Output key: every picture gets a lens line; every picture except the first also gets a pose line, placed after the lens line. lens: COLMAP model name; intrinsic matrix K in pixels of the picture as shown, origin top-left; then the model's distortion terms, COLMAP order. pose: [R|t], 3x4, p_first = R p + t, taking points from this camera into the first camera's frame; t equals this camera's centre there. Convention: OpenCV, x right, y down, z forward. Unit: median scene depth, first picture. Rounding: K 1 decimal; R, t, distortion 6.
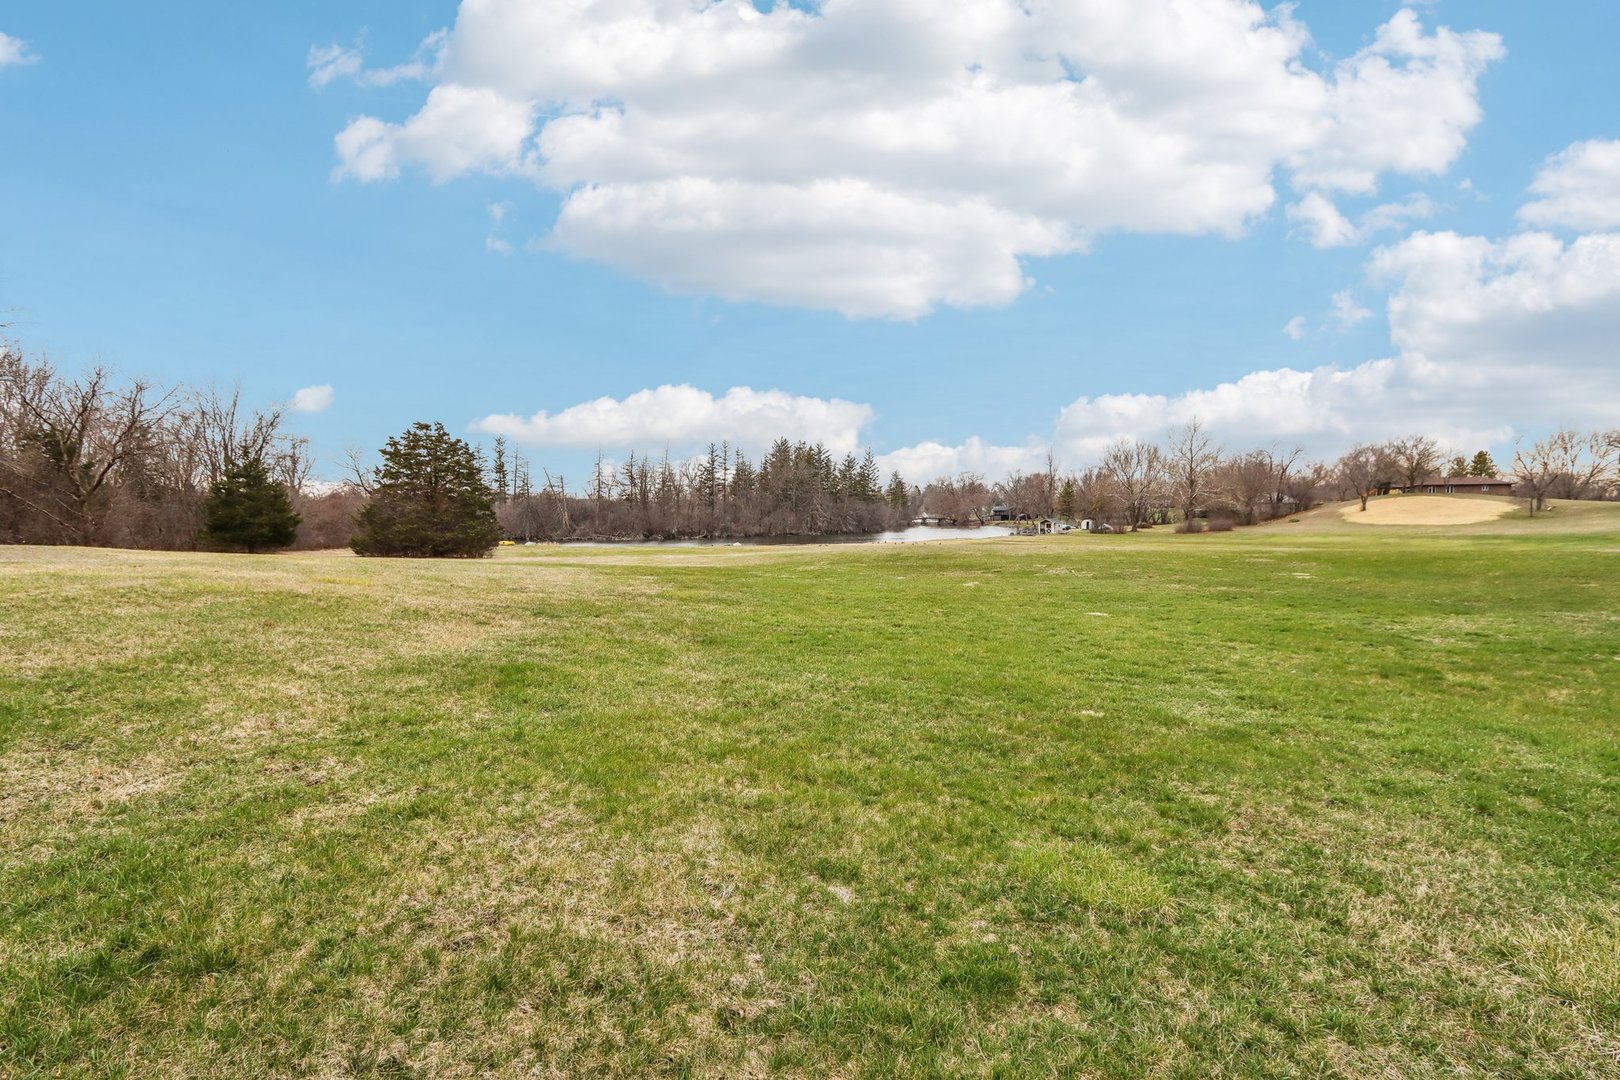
lens RADIAL K [[765.5, 0, 811.2], [0, 765.5, 543.4], [0, 0, 1]] dist [-0.015873, 0.000987]
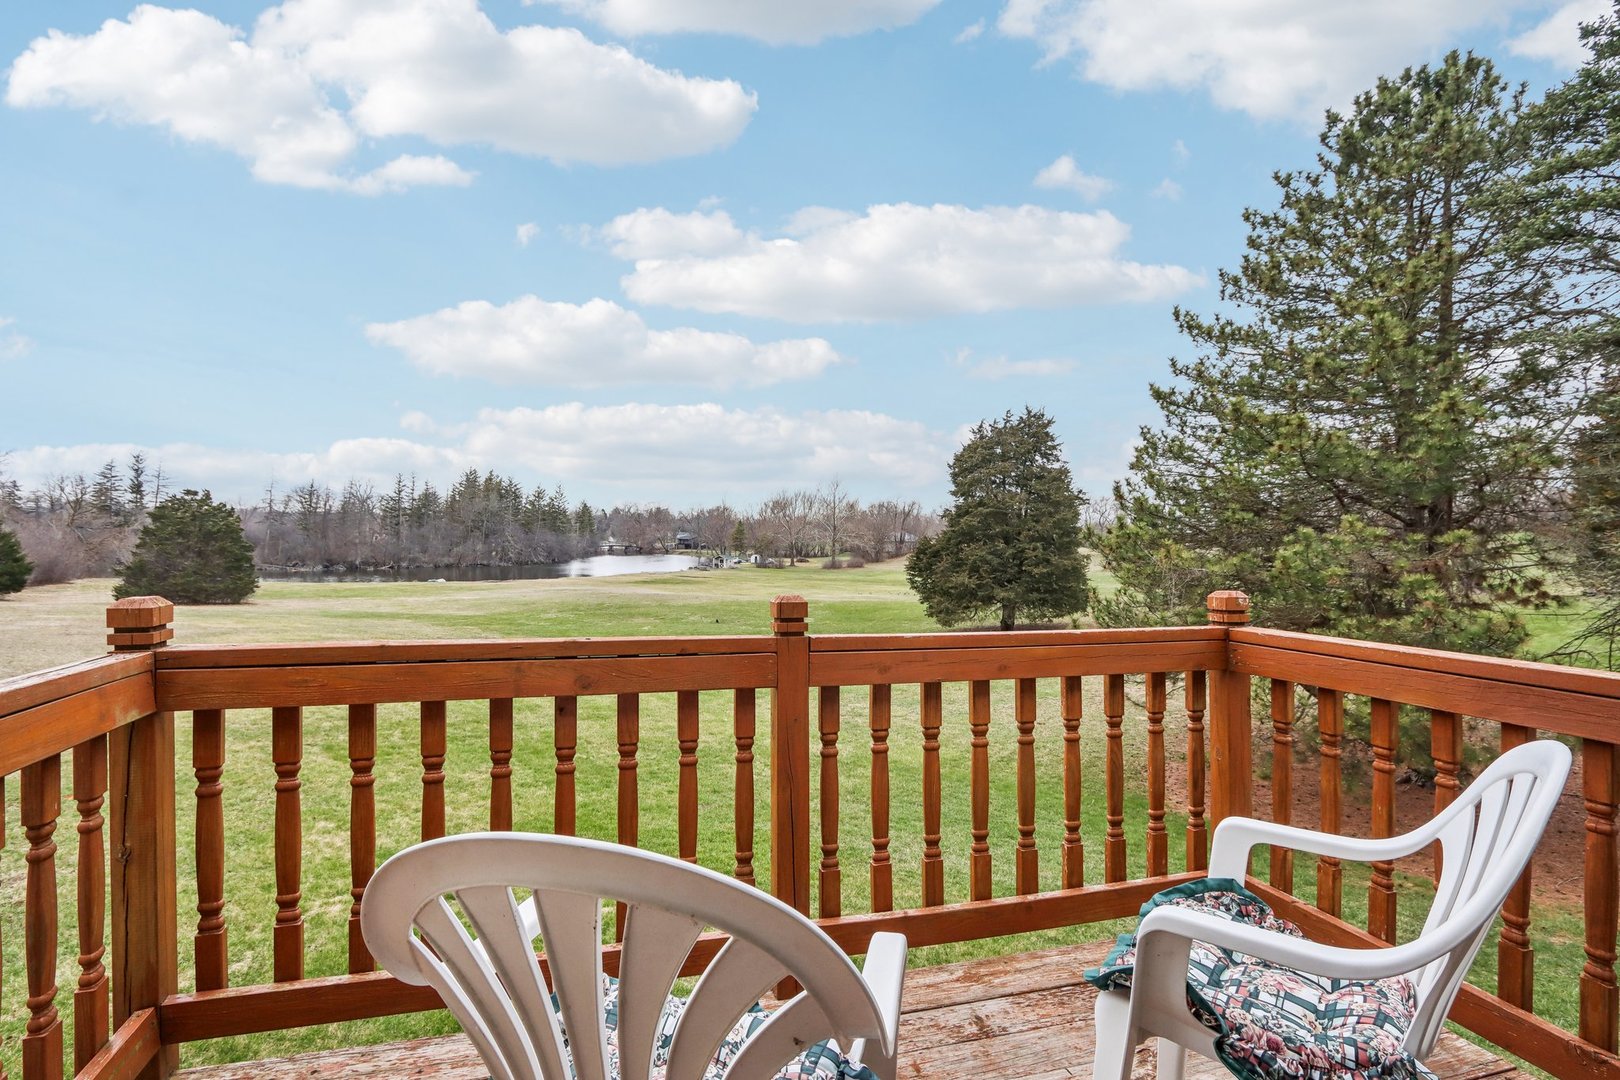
lens RADIAL K [[765.5, 0, 811.2], [0, 765.5, 543.4], [0, 0, 1]] dist [-0.015873, 0.000987]
pose [[0.918984, 0.025150, 0.393491, -0.019802], [-0.013402, 0.999379, -0.032576, -0.011452], [-0.394066, 0.024663, 0.918751, -0.106452]]
